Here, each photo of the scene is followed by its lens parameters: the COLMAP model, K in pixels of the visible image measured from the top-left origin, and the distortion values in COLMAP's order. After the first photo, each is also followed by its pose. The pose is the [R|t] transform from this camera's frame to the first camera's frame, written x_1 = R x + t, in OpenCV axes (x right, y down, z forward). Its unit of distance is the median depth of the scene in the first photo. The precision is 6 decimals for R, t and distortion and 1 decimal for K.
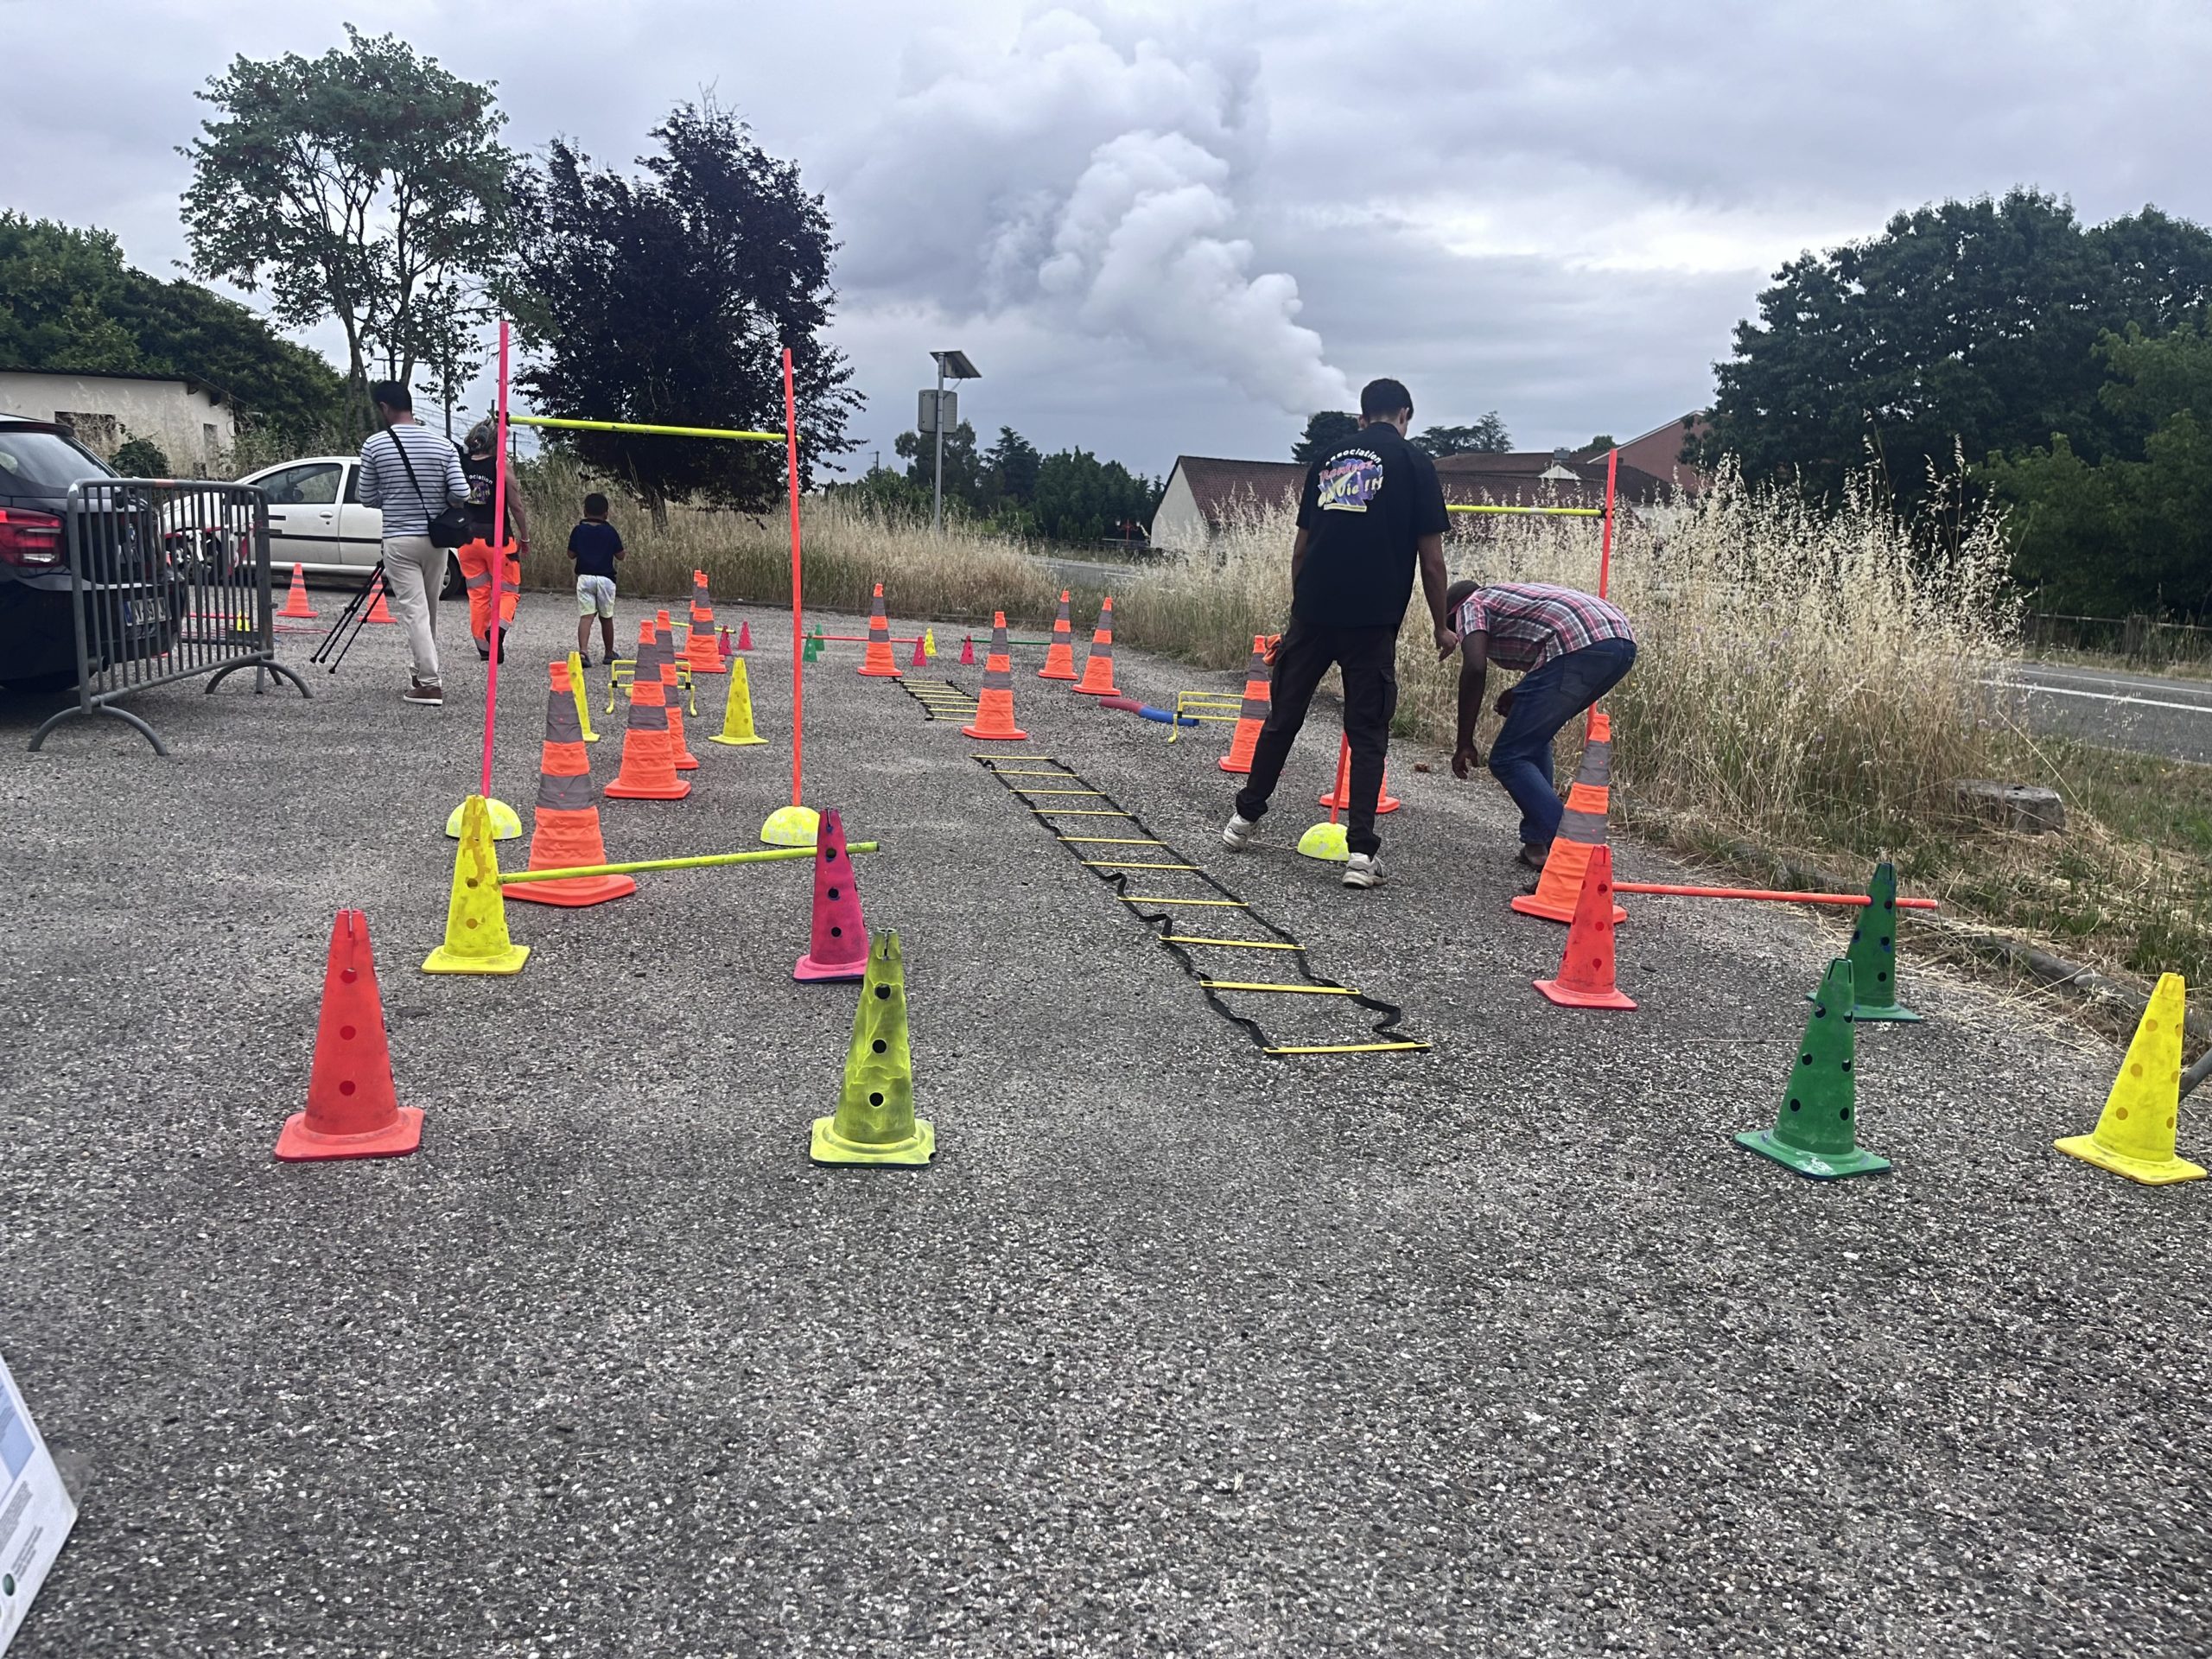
lens RADIAL K [[1670.5, 0, 1089.5], [0, 1670.5, 841.9], [0, 0, 1]] dist [0.055697, -0.077747]
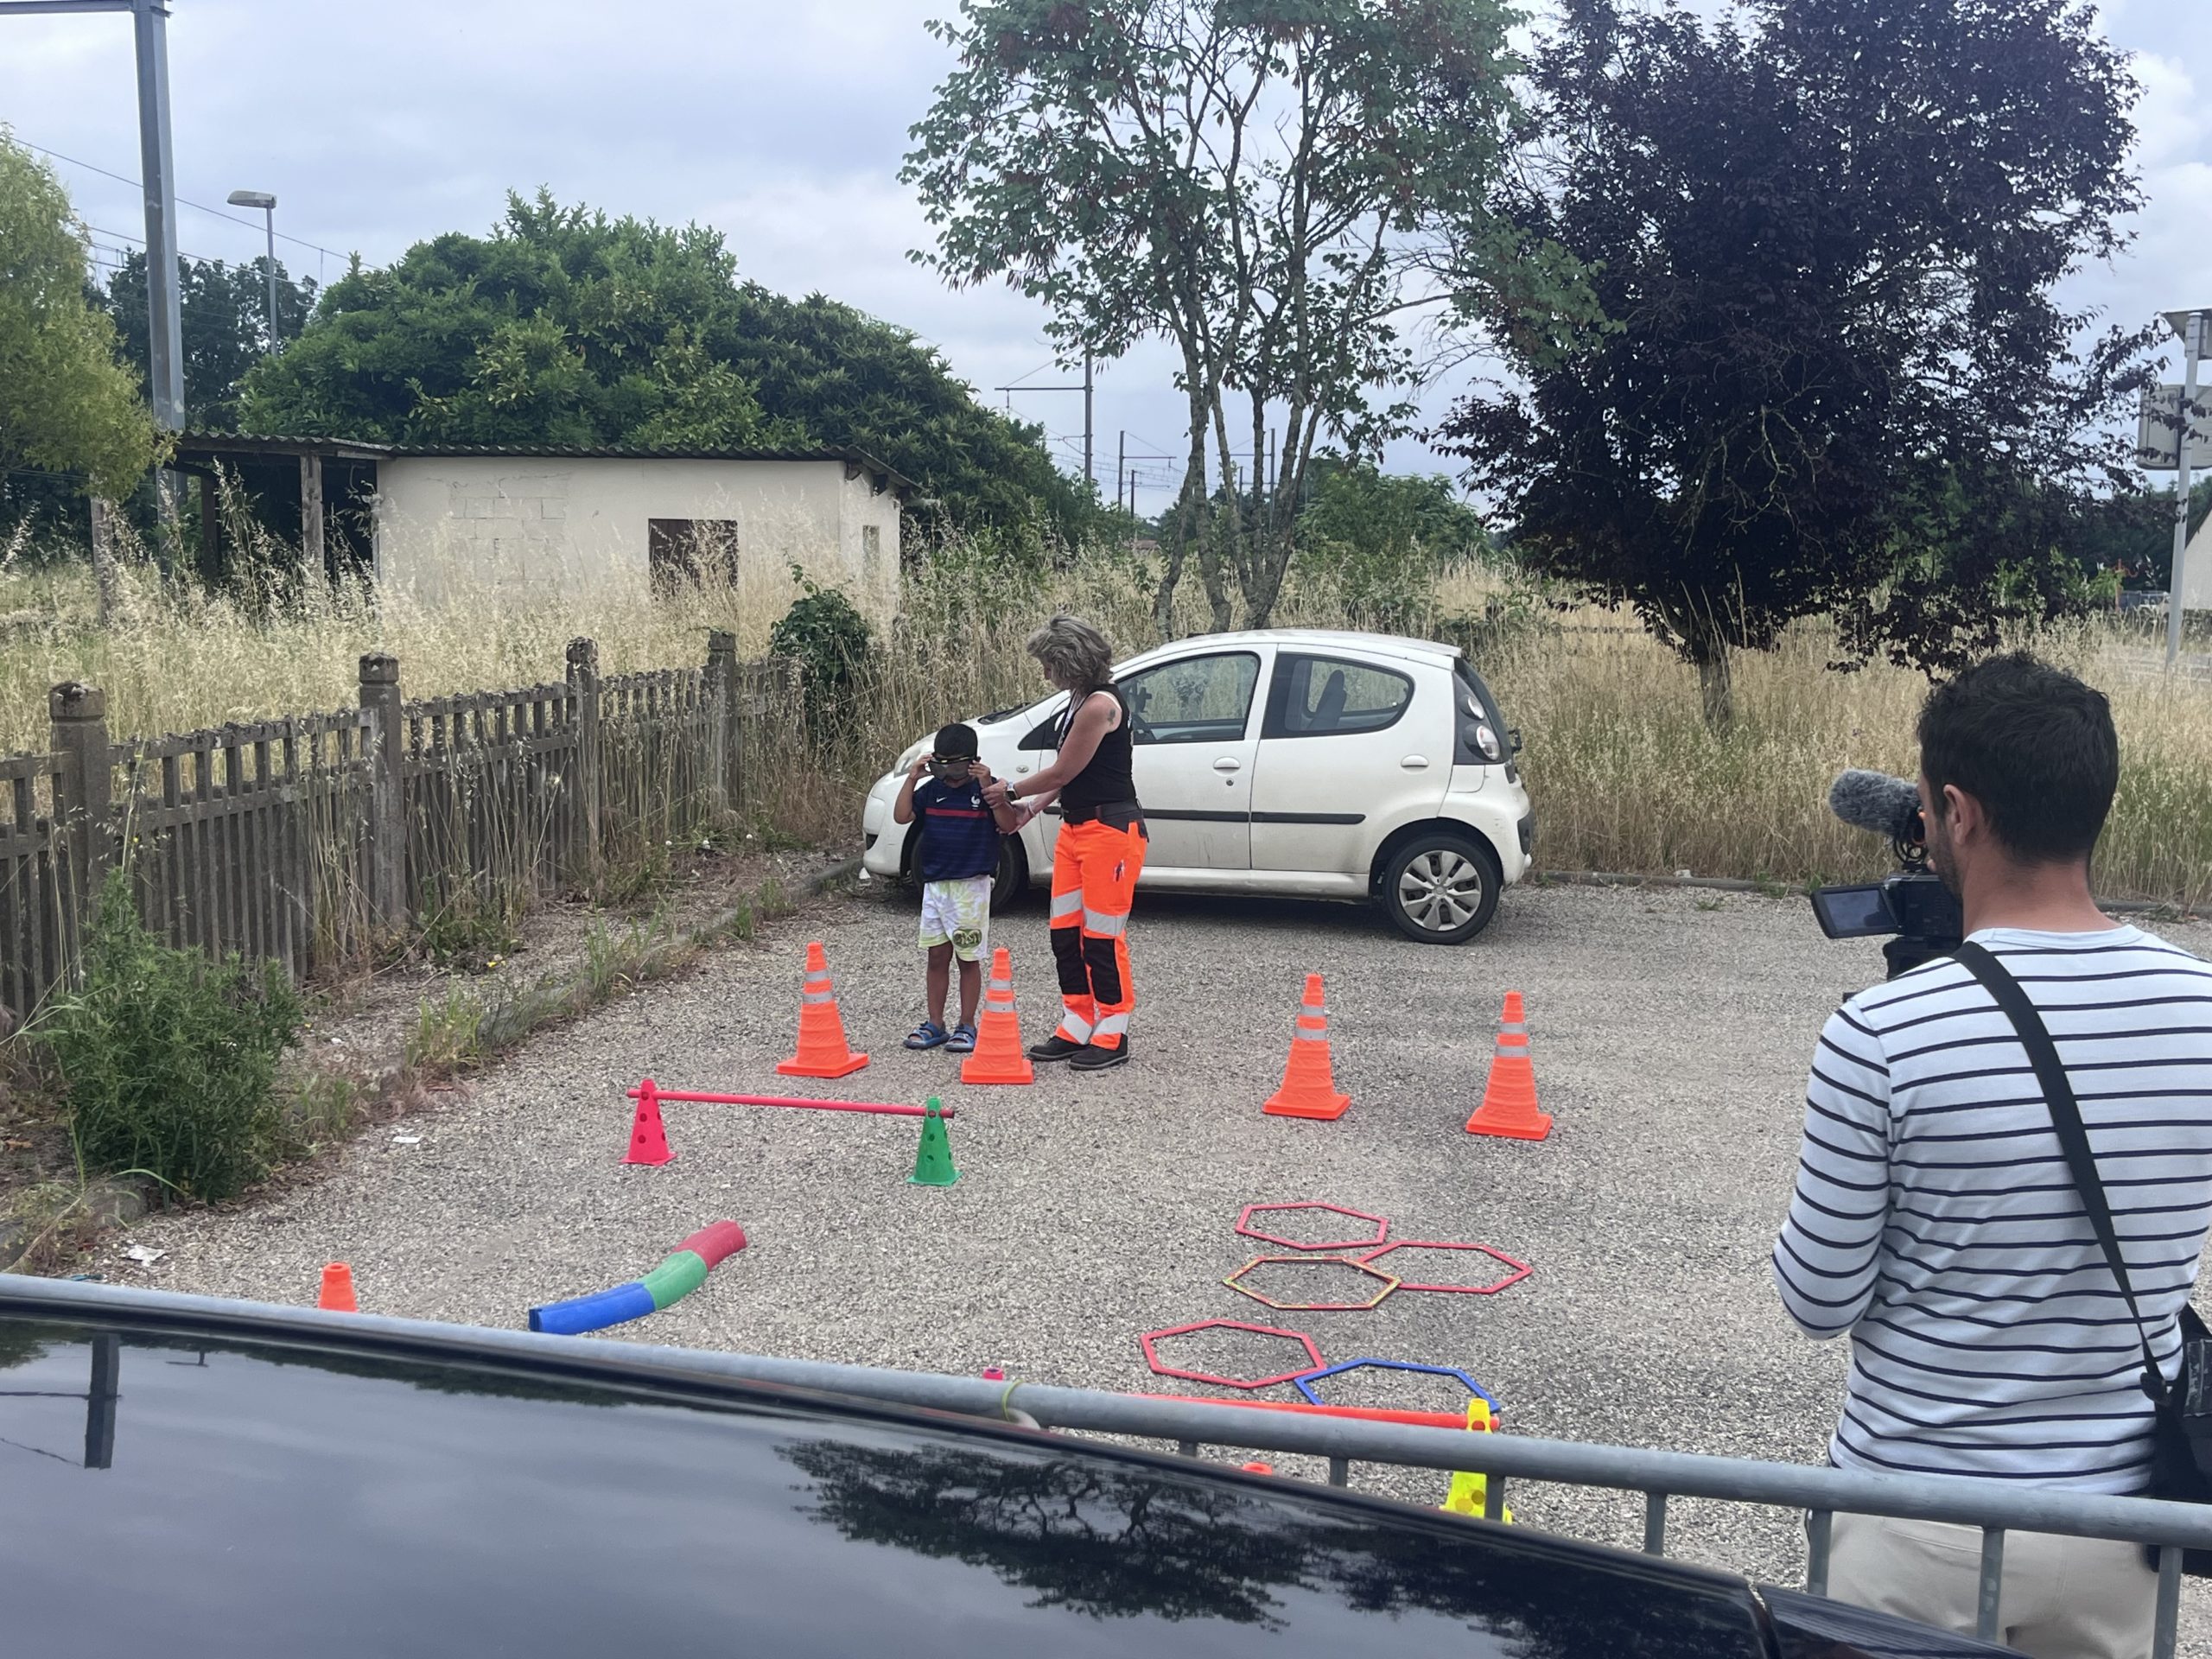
lens RADIAL K [[2364.9, 0, 1106.0], [0, 2364.9, 829.5], [0, 0, 1]] dist [0.118316, -0.403658]
pose [[0.946376, -0.003761, -0.323044, -0.249712], [-0.021385, 0.997010, -0.074256, -0.115645], [0.322357, 0.077182, 0.943466, 0.347407]]
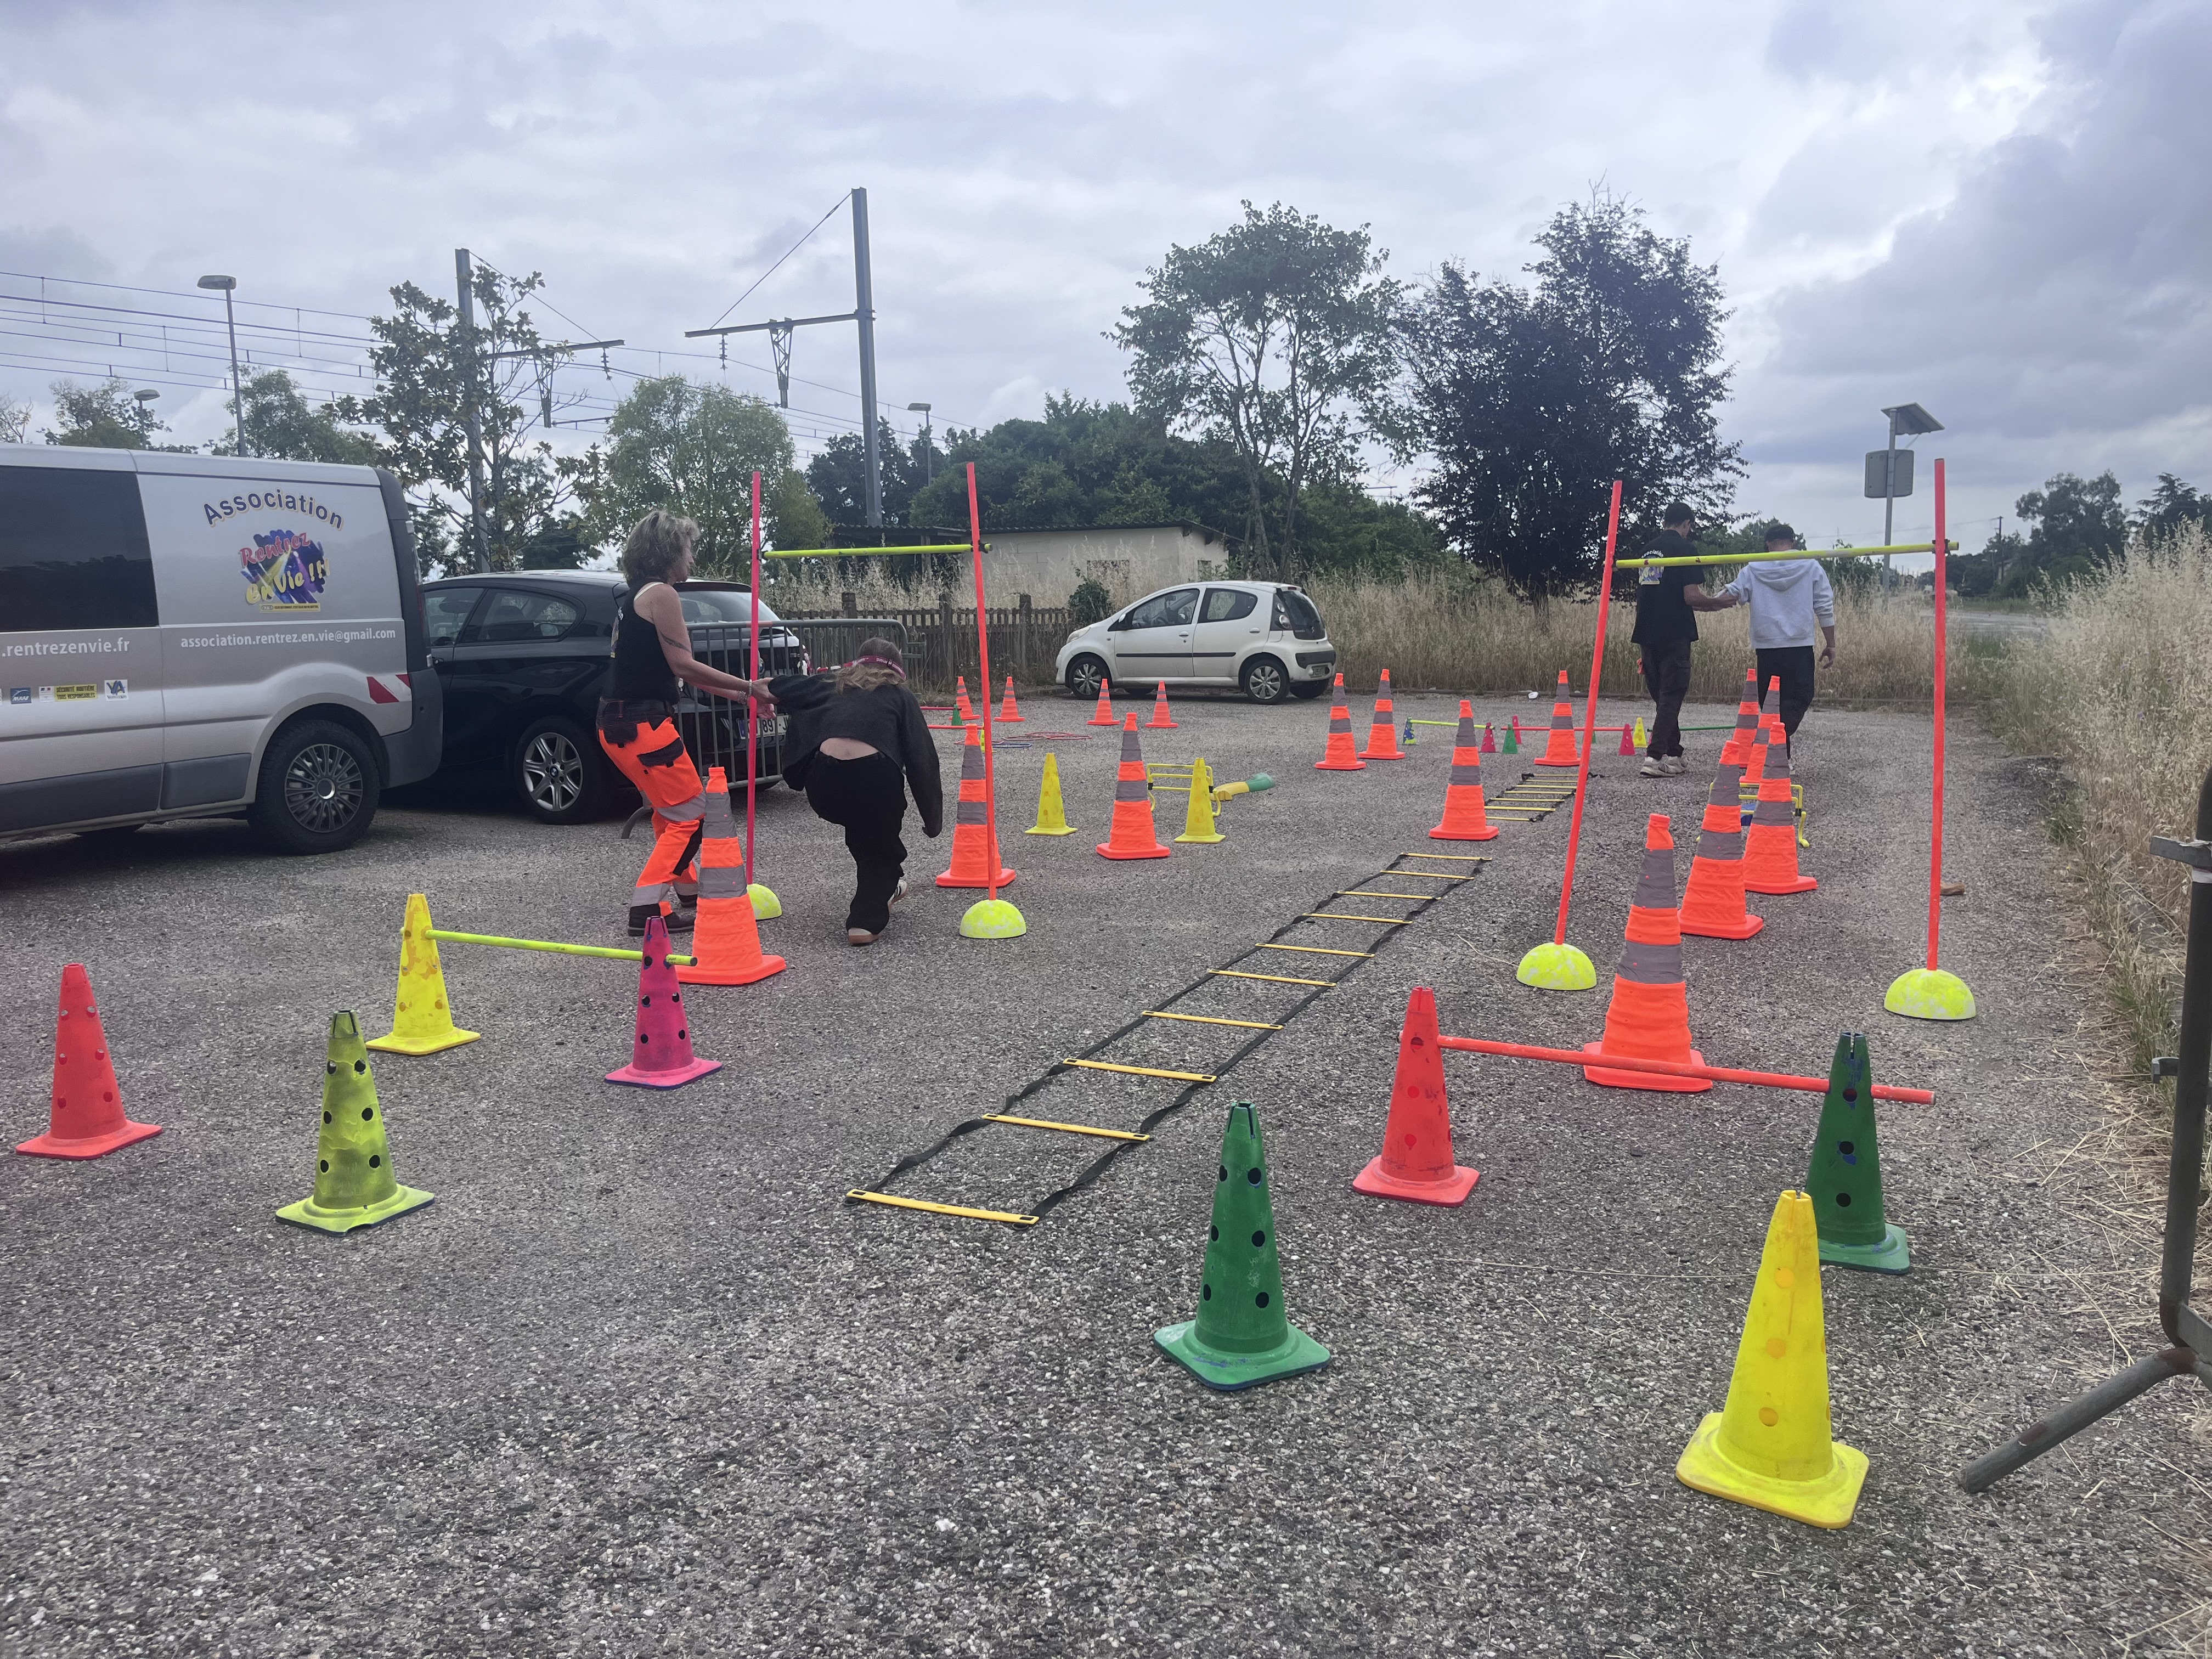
lens RADIAL K [[1668.7, 0, 1117.6], [0, 1668.7, 831.0], [0, 0, 1]] dist [0.057643, -0.082697]
pose [[0.815650, 0.009267, -0.578471, 0.145933], [-0.045350, 0.997819, -0.047959, -0.005367], [0.576765, 0.065351, 0.814292, 0.062125]]
